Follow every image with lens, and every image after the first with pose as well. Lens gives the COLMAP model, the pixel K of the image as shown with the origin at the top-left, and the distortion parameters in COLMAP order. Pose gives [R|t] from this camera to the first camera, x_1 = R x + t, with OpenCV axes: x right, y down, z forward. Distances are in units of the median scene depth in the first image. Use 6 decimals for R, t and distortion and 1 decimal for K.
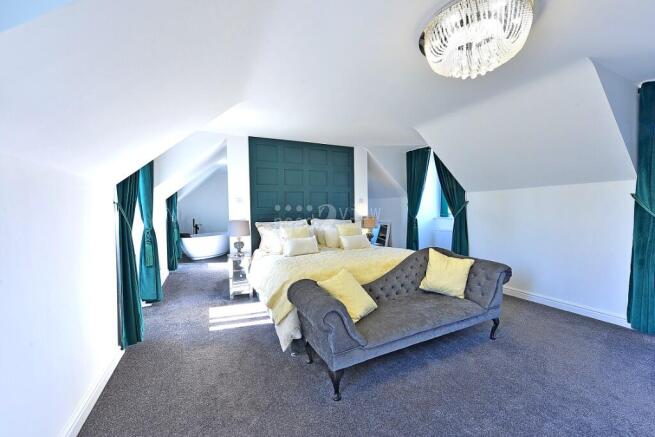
lens RADIAL K [[260.6, 0, 327.2], [0, 260.6, 213.5], [0, 0, 1]] dist [-0.012242, -0.000019]
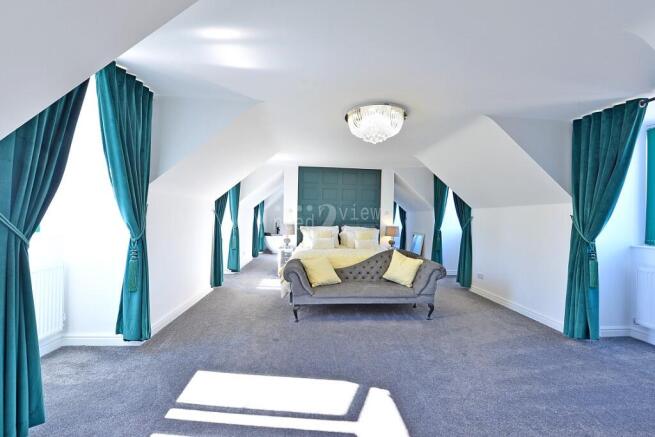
lens RADIAL K [[259.0, 0, 327.5], [0, 259.0, 218.5], [0, 0, 1]] dist [-0.000840, -0.000085]
pose [[0.936329, 0.039470, -0.348897, 0.367435], [-0.043944, 0.999022, -0.004914, -0.007929], [0.348362, 0.019933, 0.937148, -0.285976]]
